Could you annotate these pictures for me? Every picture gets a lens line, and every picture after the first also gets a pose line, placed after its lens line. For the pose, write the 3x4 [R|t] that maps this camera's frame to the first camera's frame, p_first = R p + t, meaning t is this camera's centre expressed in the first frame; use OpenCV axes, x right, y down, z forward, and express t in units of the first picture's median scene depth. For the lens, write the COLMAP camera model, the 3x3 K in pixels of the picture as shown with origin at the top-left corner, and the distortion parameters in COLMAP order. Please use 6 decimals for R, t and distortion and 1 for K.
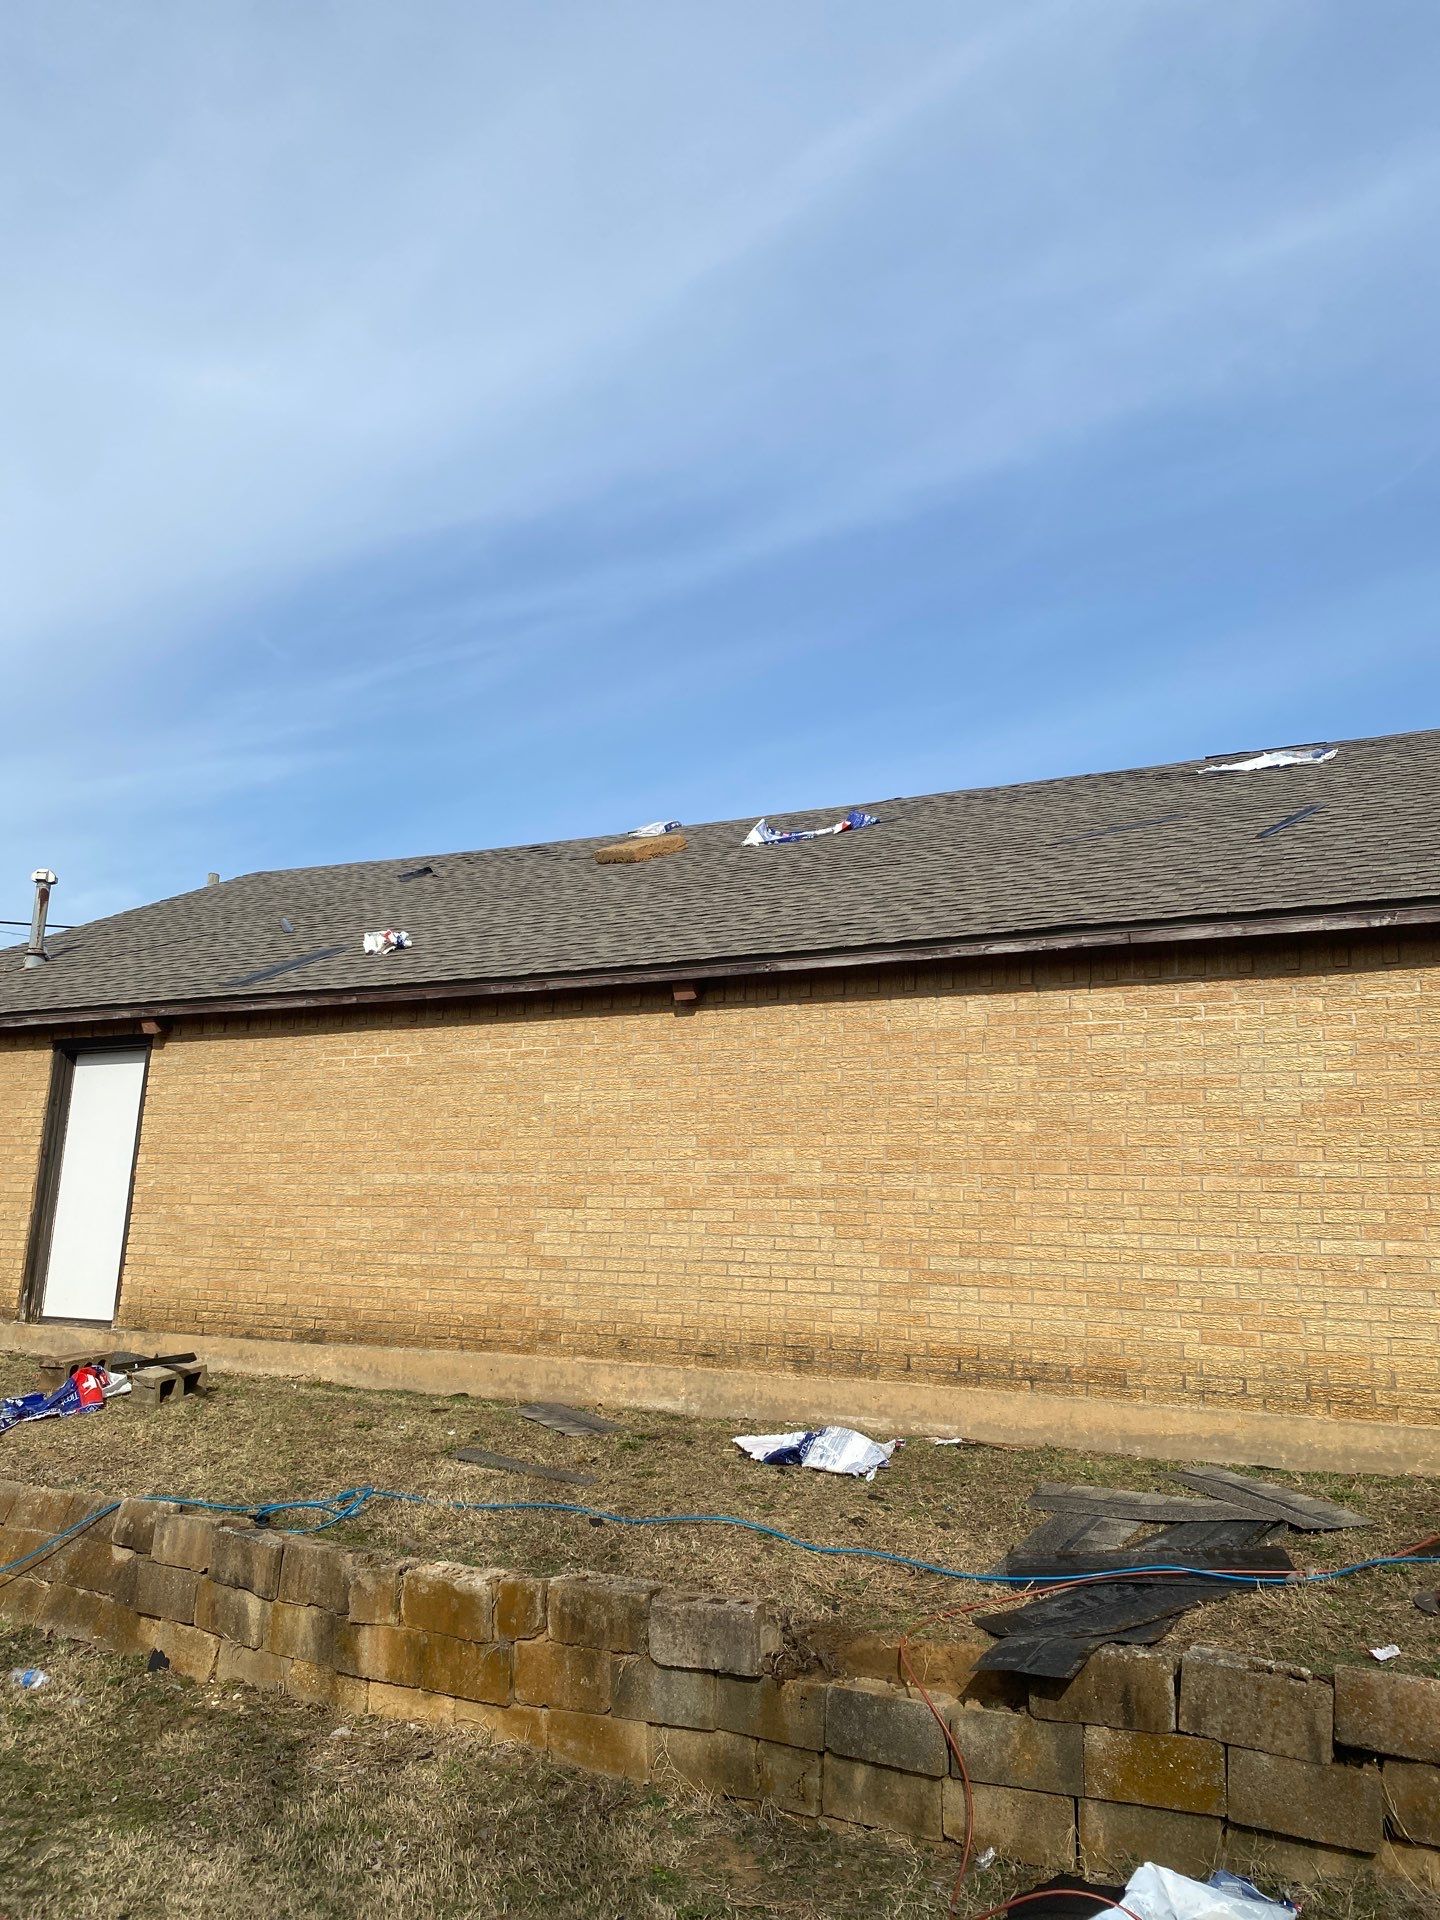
lens RADIAL K [[1462.9, 0, 729.1], [0, 1462.9, 954.7], [0, 0, 1]] dist [0.065913, -0.070142]
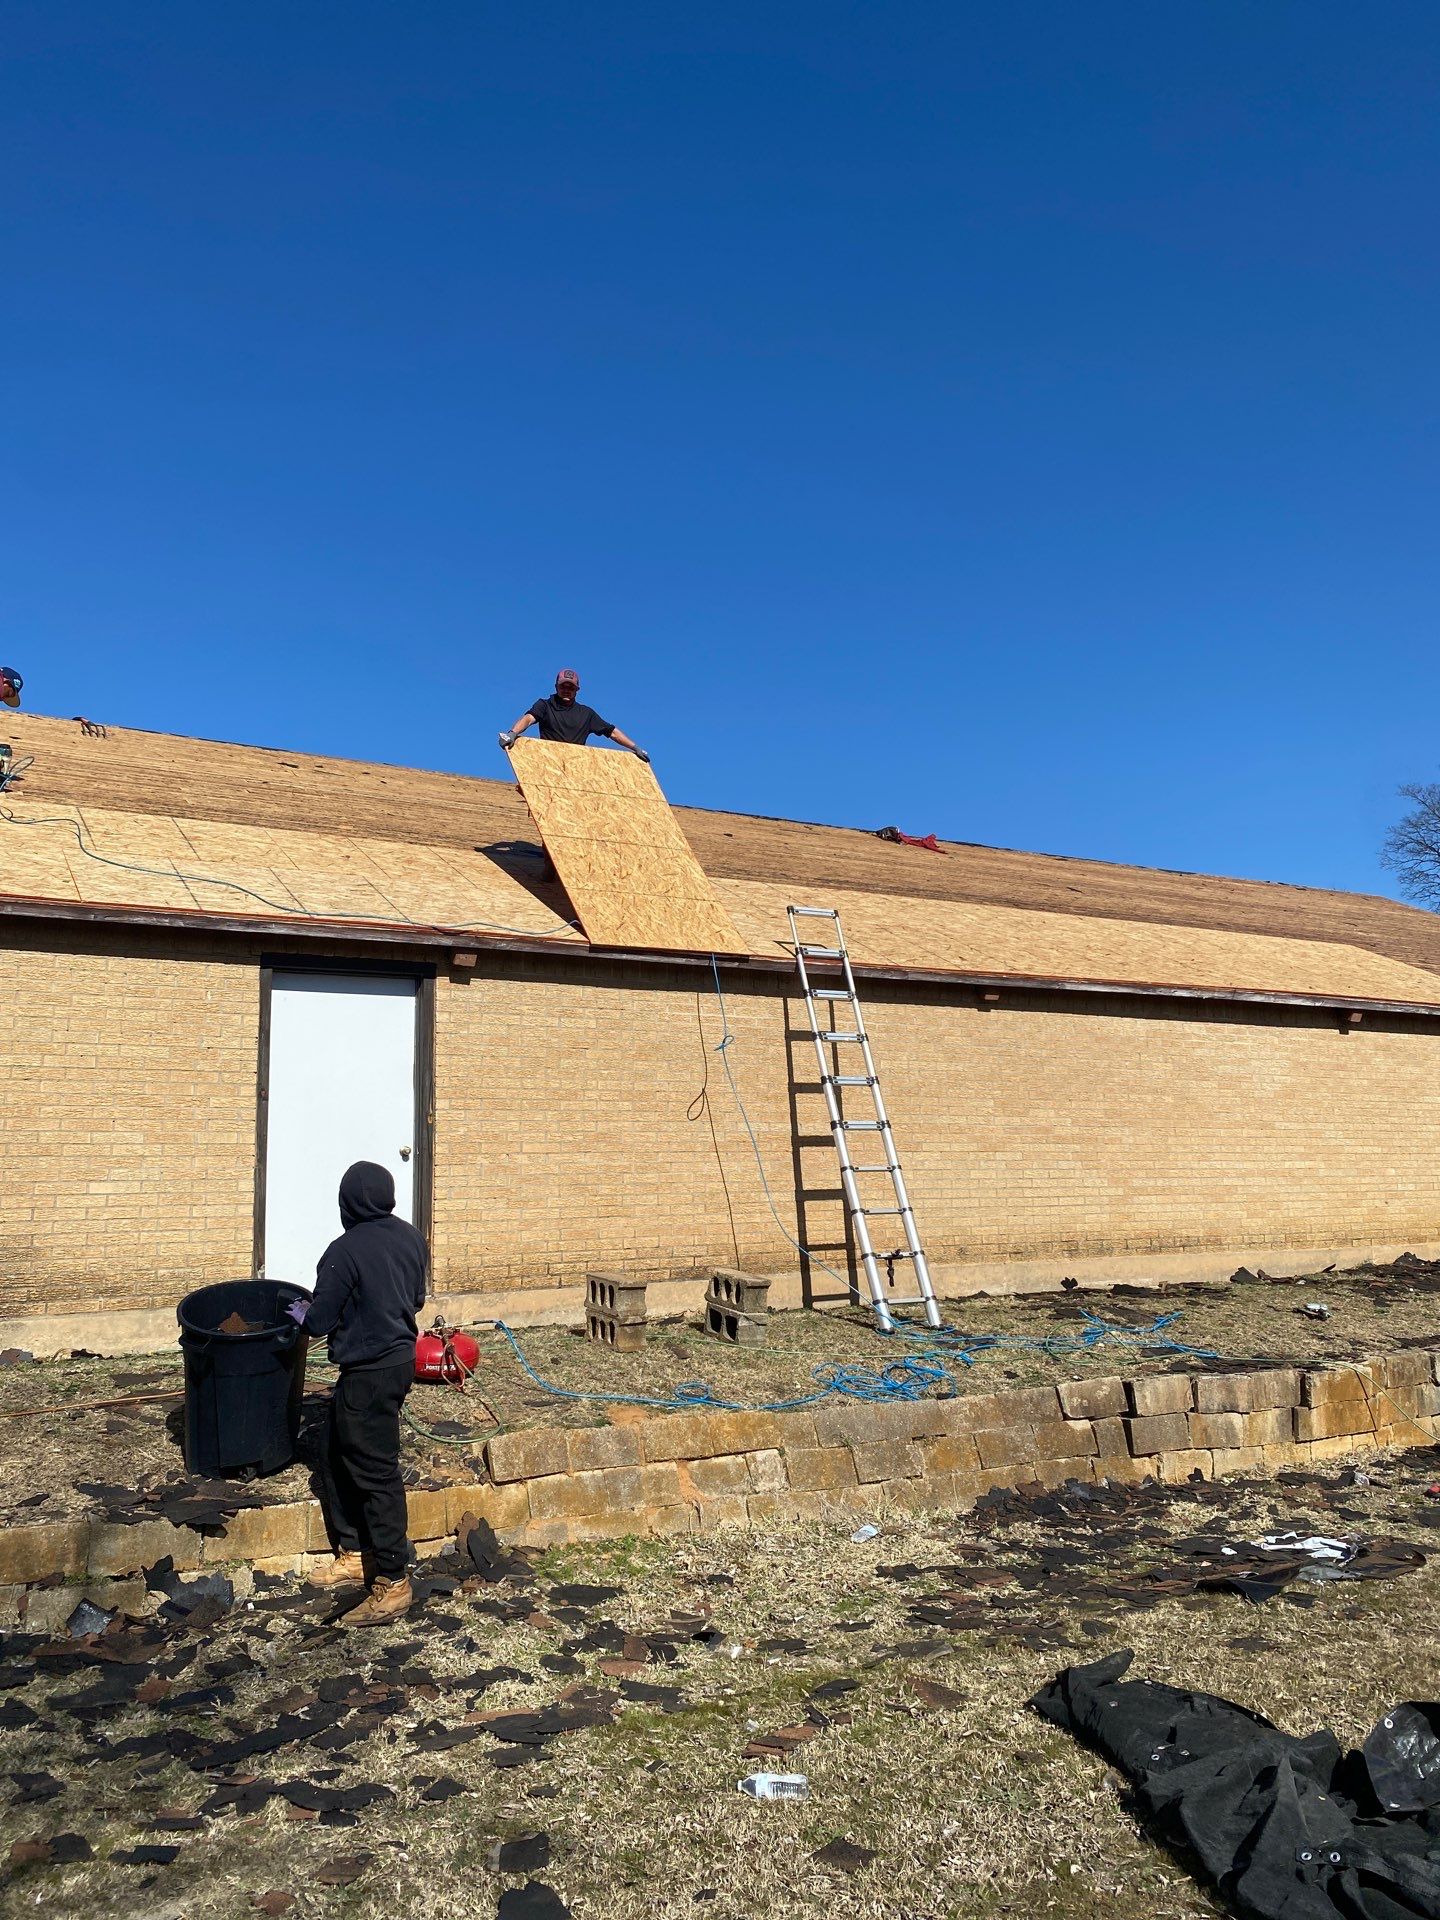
lens RADIAL K [[1462.9, 0, 724.8], [0, 1462.9, 969.1], [0, 0, 1]] dist [0.065913, -0.070142]
pose [[0.514545, 0.088045, 0.852931, -1.422080], [-0.138777, 0.990151, -0.018490, 0.066674], [-0.846159, -0.108853, 0.521696, 0.533547]]
